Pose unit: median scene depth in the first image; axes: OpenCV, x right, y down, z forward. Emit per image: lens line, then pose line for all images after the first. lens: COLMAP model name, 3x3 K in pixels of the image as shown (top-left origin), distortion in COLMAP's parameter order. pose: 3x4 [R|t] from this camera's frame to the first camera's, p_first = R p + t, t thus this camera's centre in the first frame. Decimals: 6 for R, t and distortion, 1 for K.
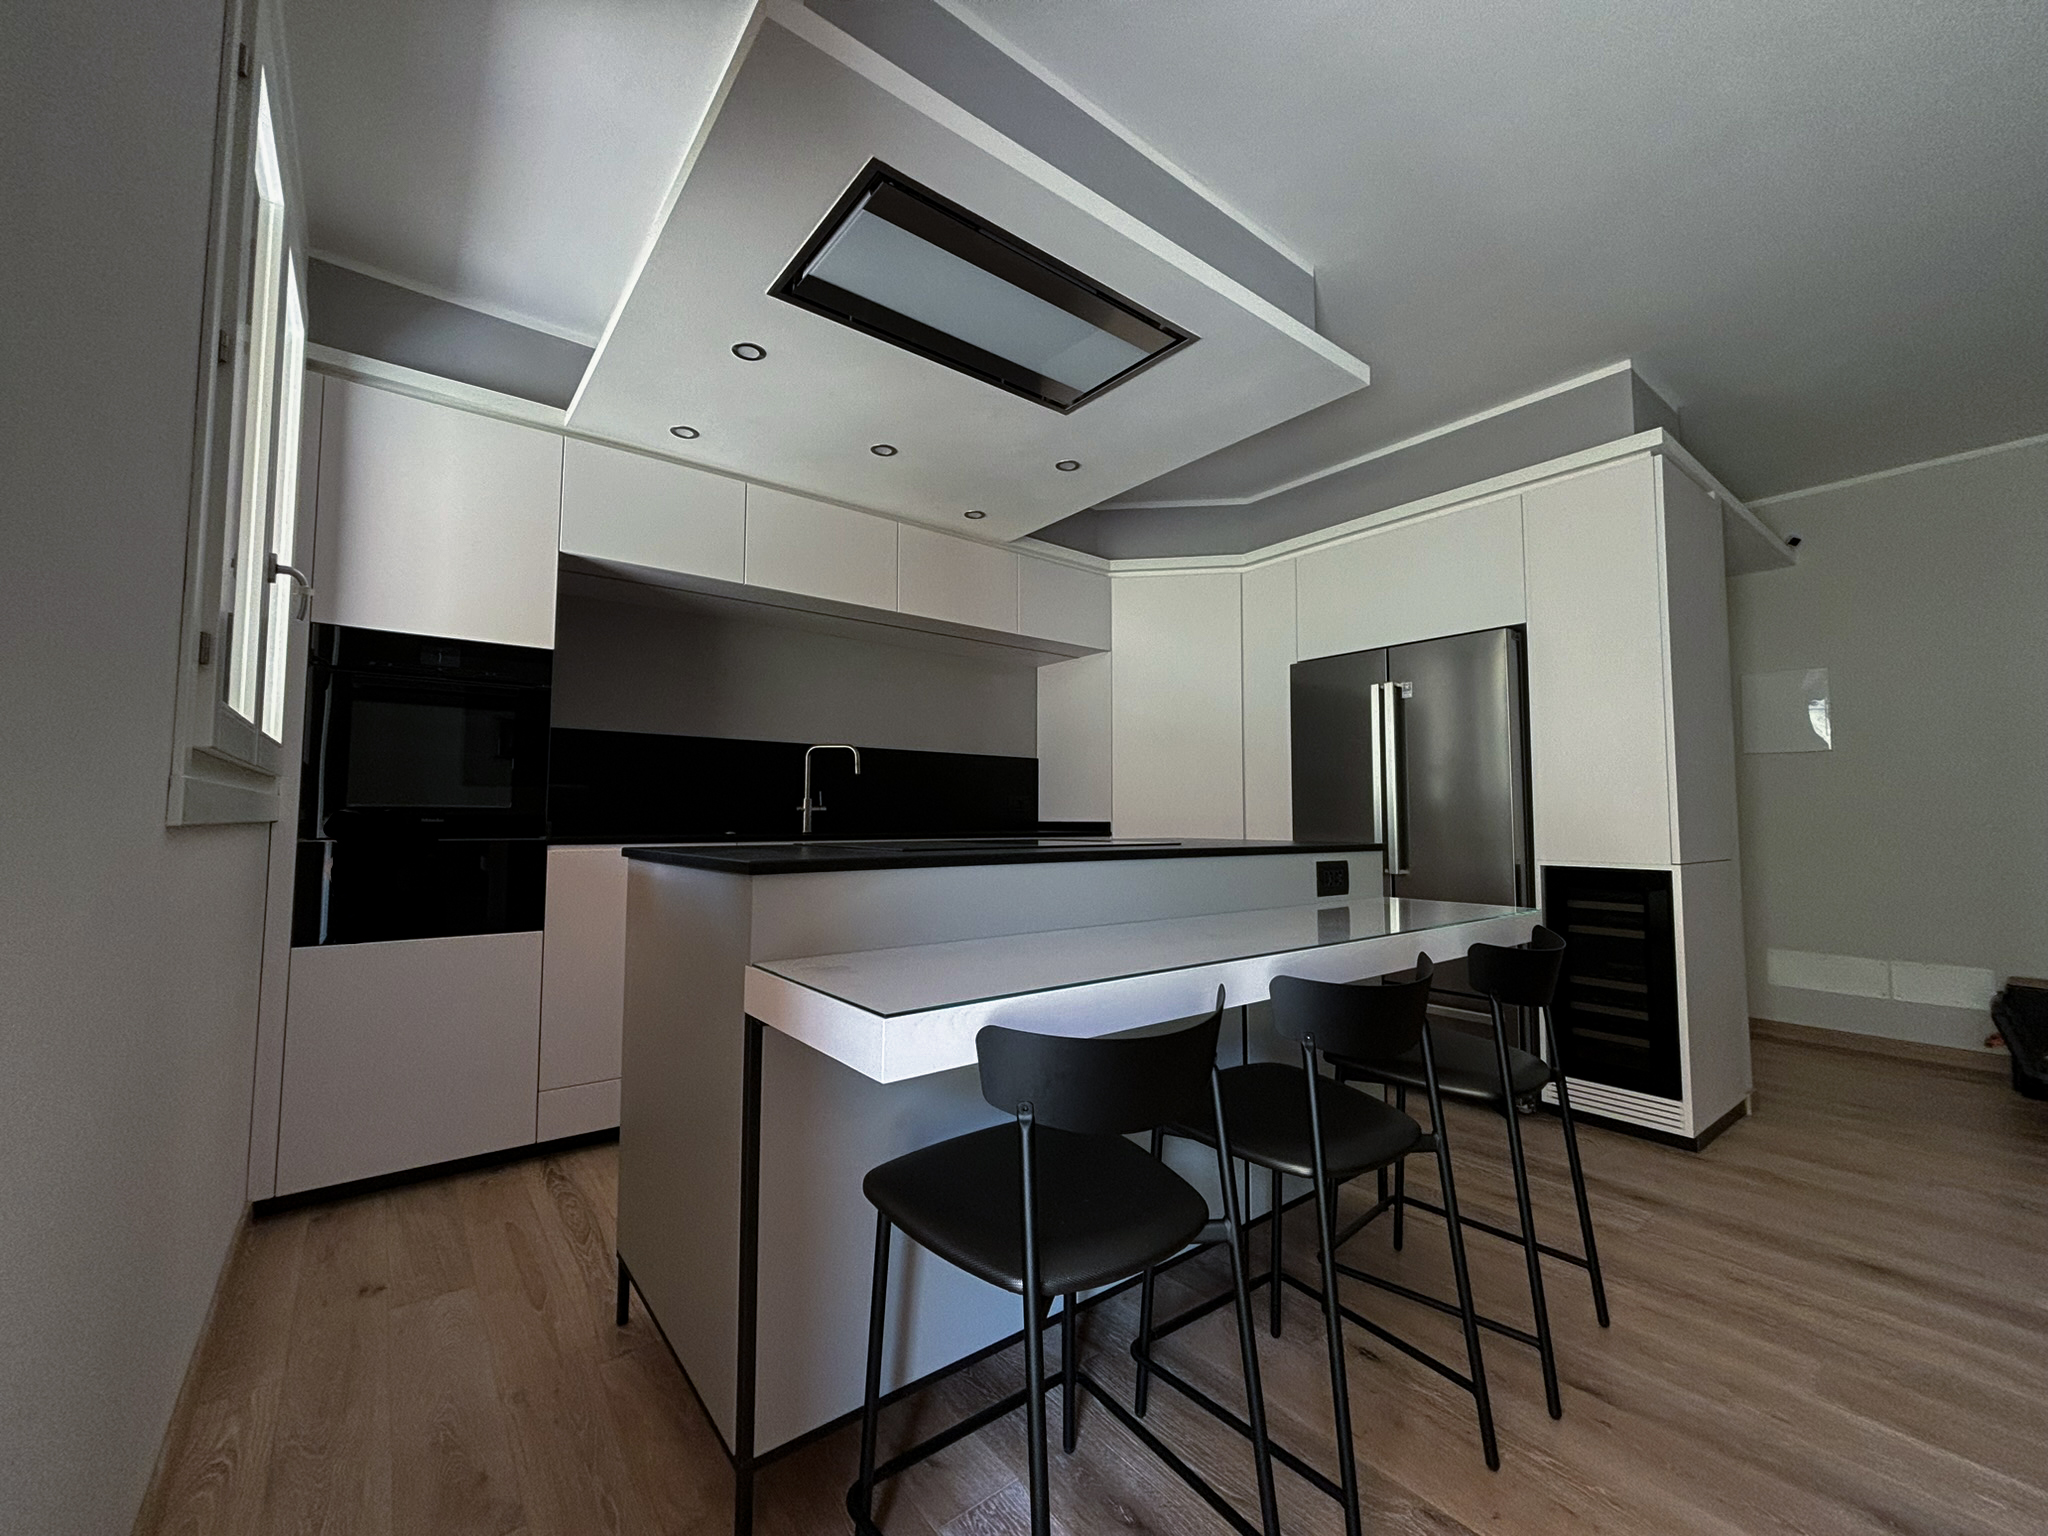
lens RADIAL K [[817.6, 0, 1019.7], [0, 817.6, 765.4], [0, 0, 1]] dist [0.000390, 0.000845]
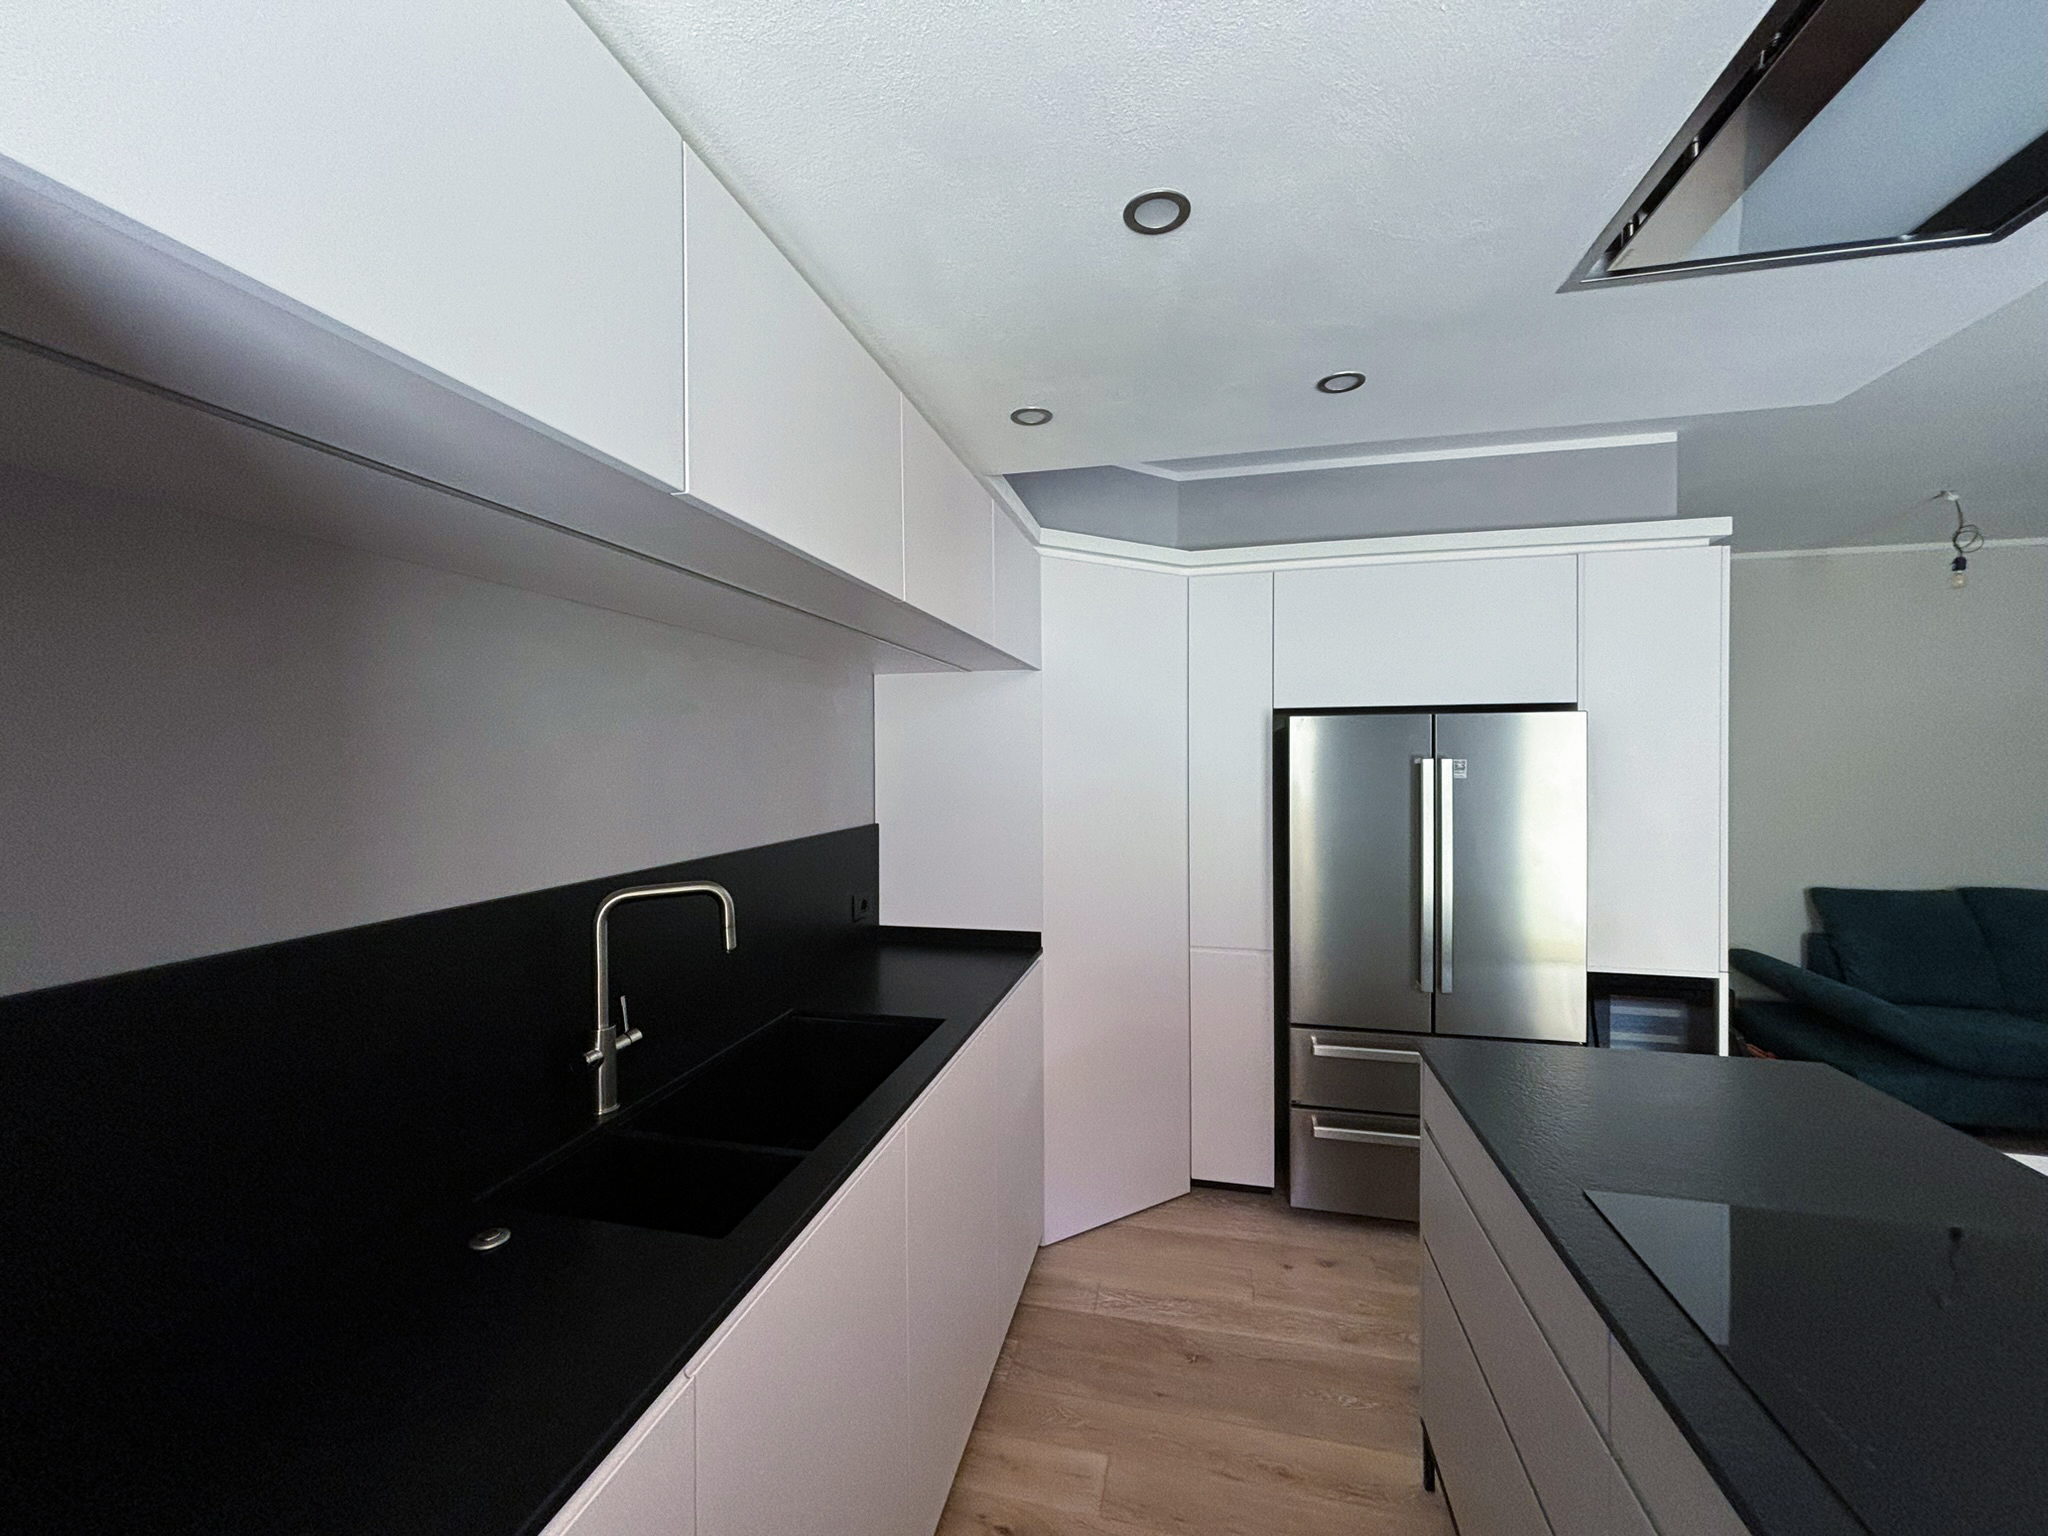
lens RADIAL K [[817.6, 0, 1011.8], [0, 817.6, 766.5], [0, 0, 1]] dist [0.000390, 0.000845]
pose [[0.781836, -0.017869, 0.623228, -0.487480], [-0.031138, 0.997223, 0.067654, -0.166589], [-0.622706, -0.072300, 0.779108, 0.782490]]
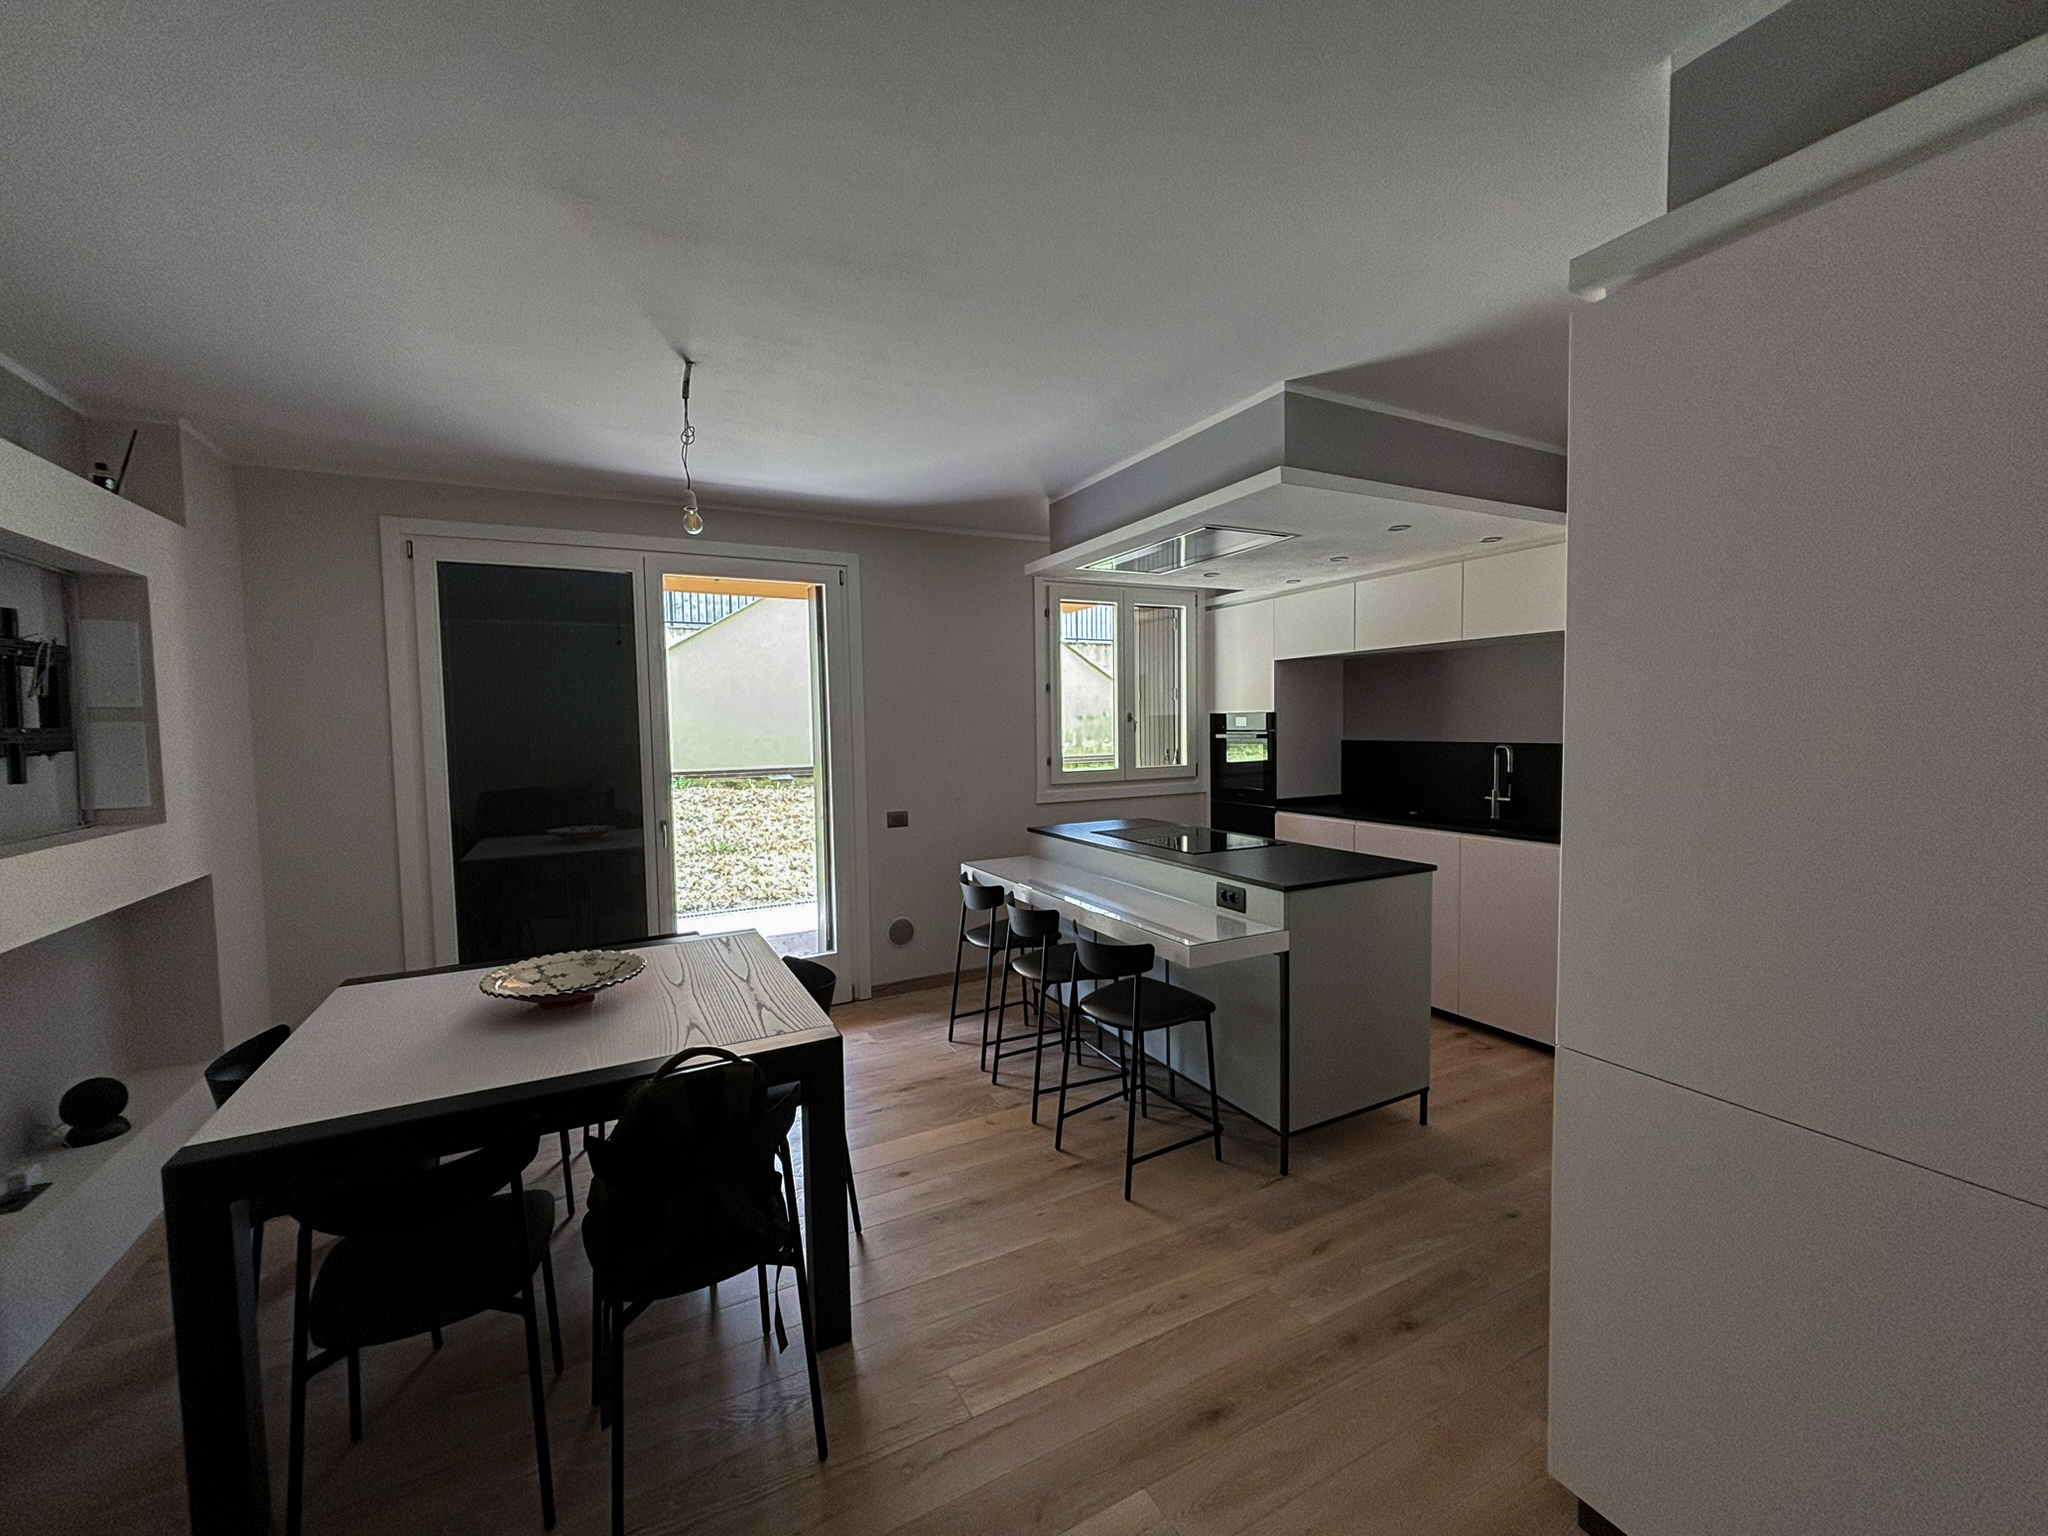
lens RADIAL K [[817.6, 0, 1016.0], [0, 817.6, 770.7], [0, 0, 1]] dist [0.000390, 0.000845]
pose [[-0.185673, 0.063163, -0.980579, 1.437015], [0.074908, 0.995938, 0.049968, -0.137547], [0.979752, -0.064176, -0.189650, 0.739800]]
